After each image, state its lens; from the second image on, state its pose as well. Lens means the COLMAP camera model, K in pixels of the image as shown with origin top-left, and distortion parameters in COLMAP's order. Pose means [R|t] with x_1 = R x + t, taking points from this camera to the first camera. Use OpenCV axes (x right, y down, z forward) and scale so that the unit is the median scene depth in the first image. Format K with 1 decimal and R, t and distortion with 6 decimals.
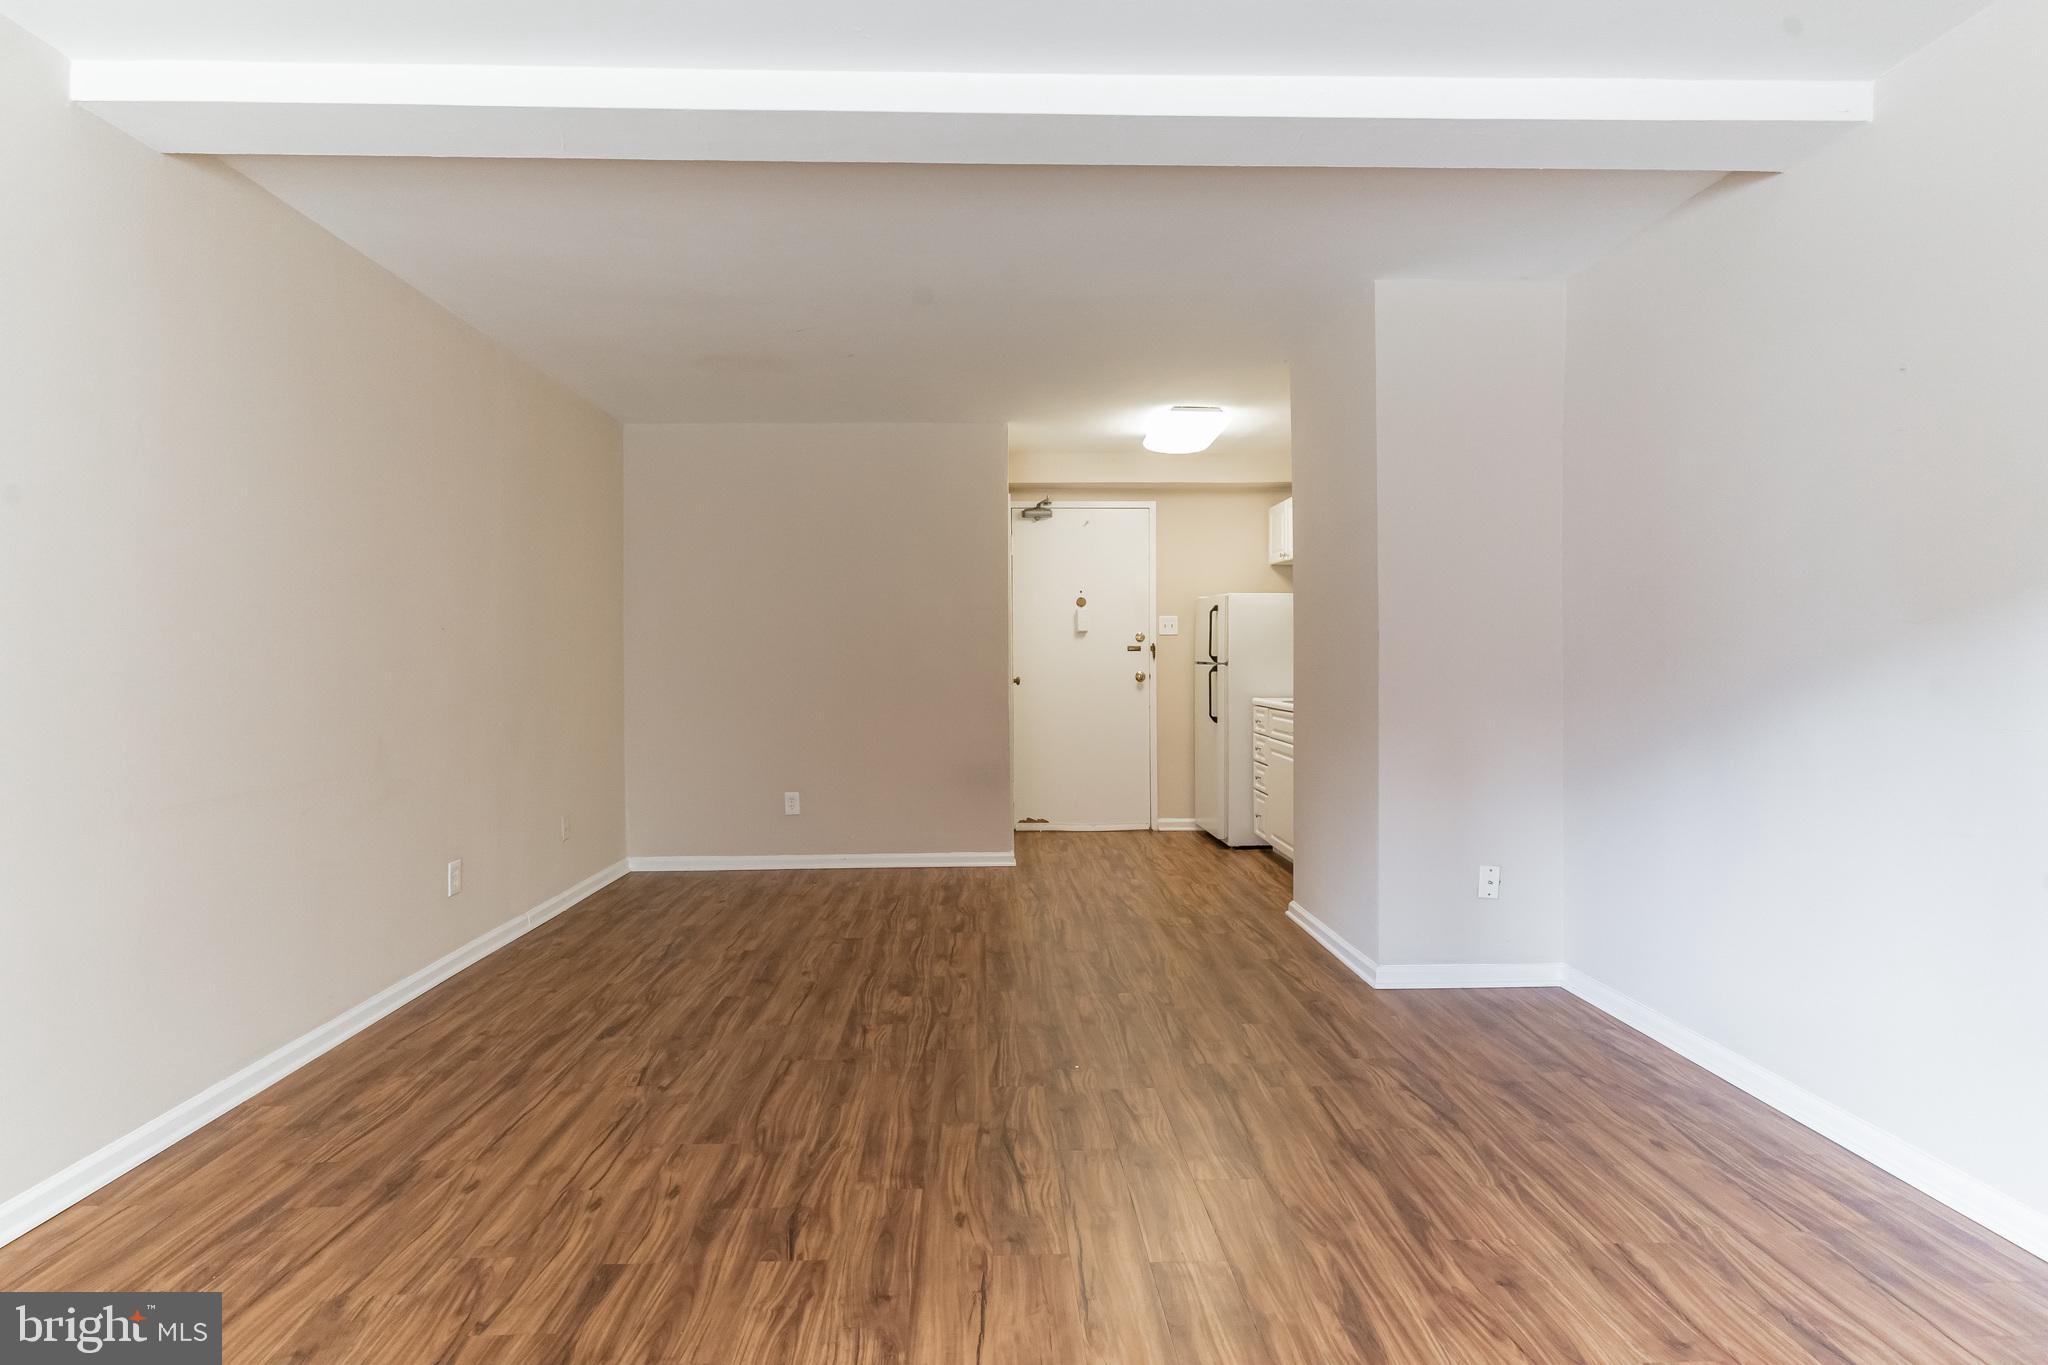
lens RADIAL K [[993.3, 0, 1016.3], [0, 993.3, 679.1], [0, 0, 1]] dist [0.002876, -0.000179]
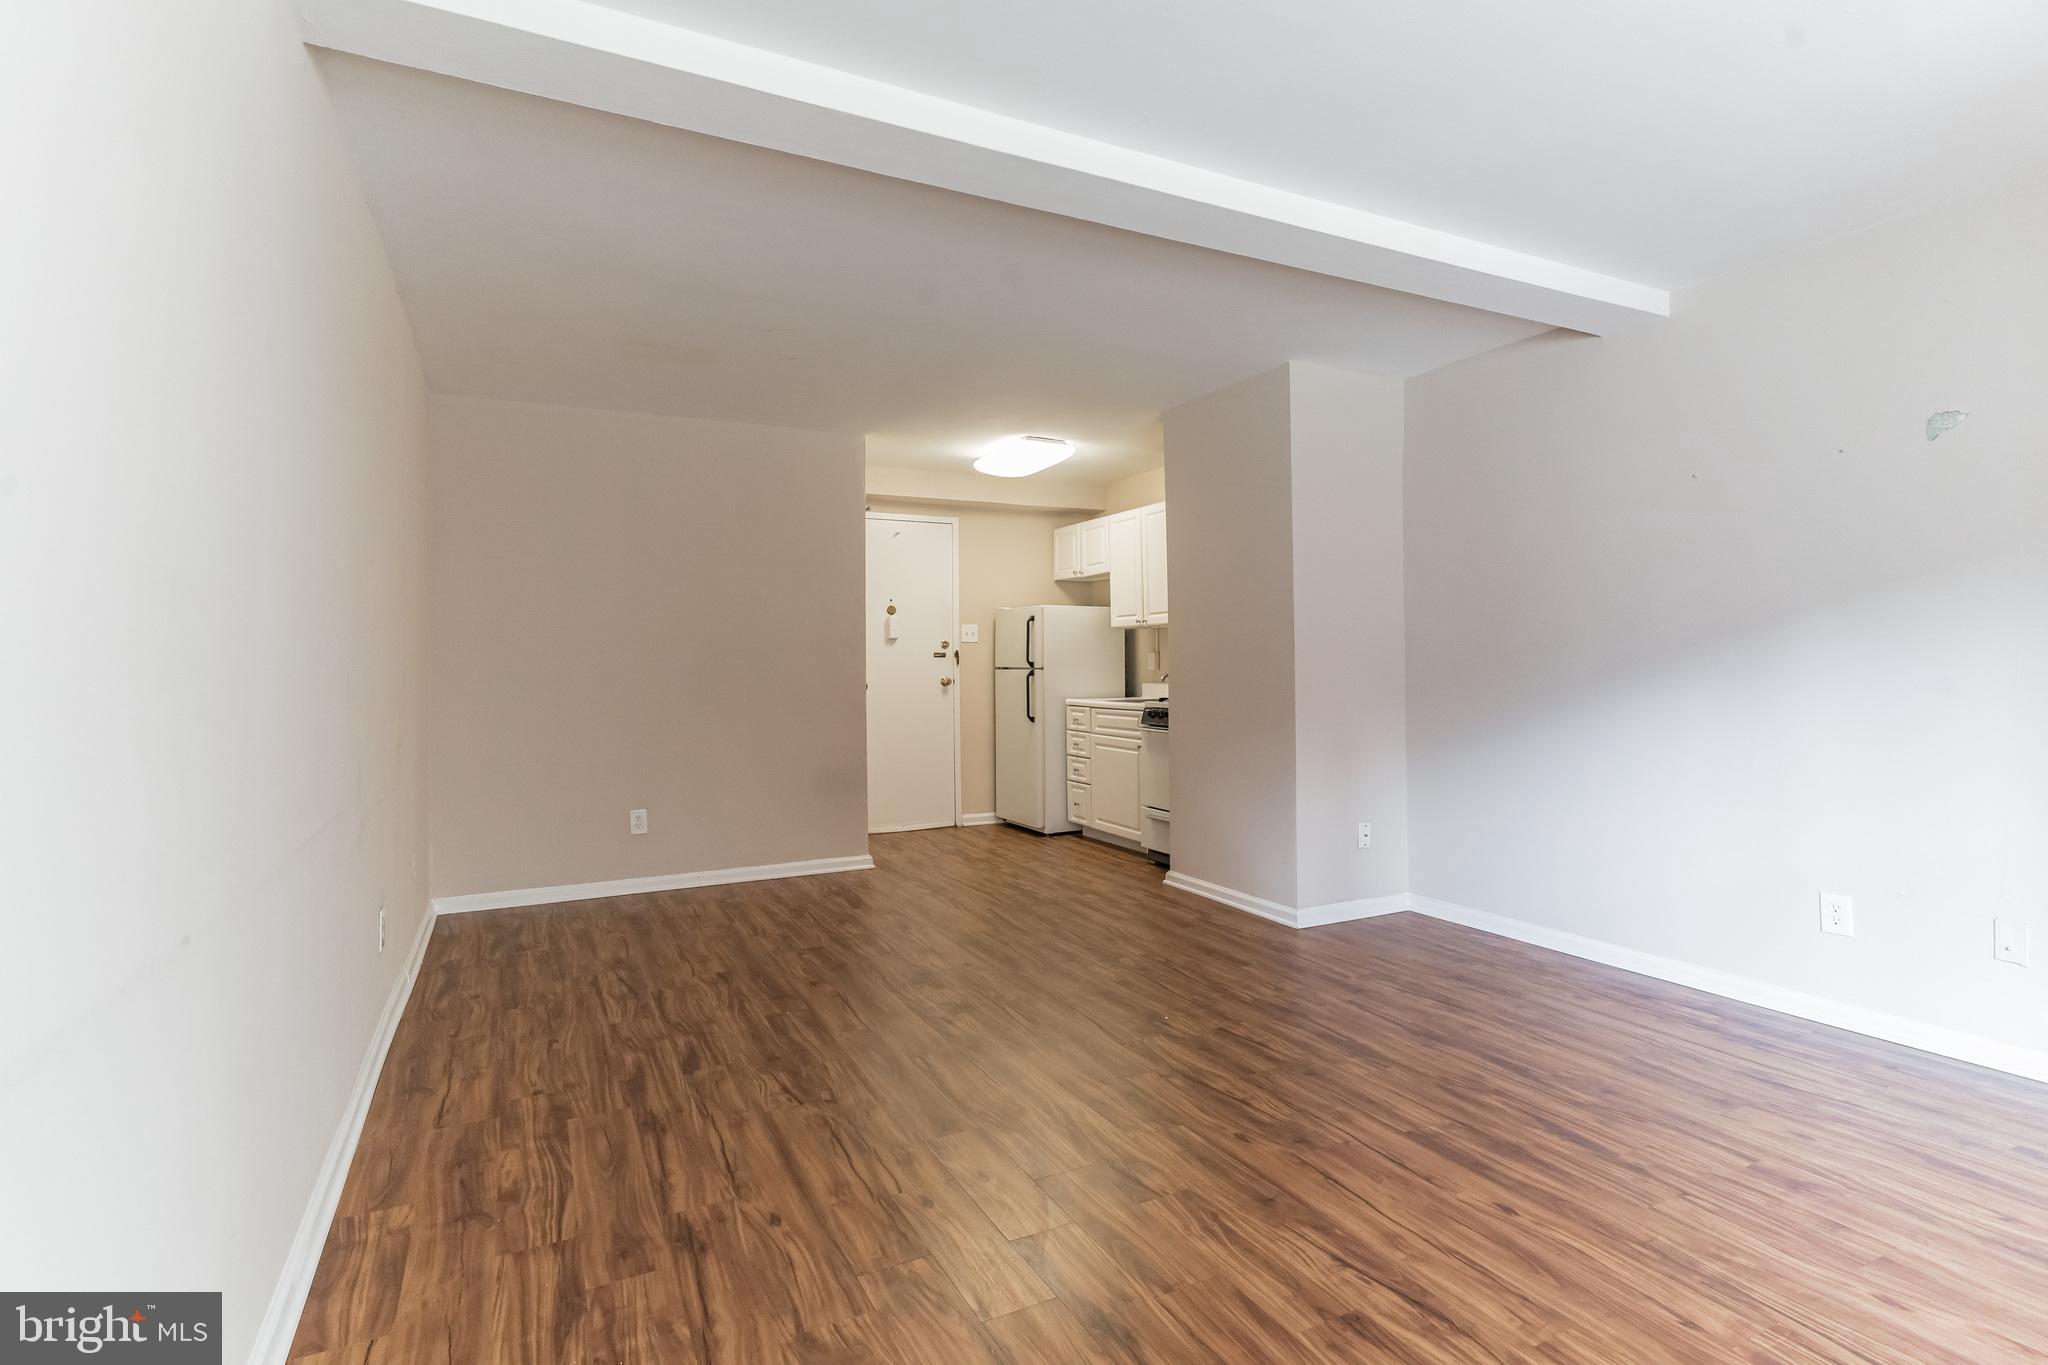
lens RADIAL K [[993.3, 0, 997.8], [0, 993.3, 662.3], [0, 0, 1]] dist [0.002876, -0.000179]
pose [[0.907687, -0.002858, 0.419639, -0.502731], [0.013552, 0.999655, -0.022506, 0.002720], [-0.419430, 0.026116, 0.907412, 0.025407]]
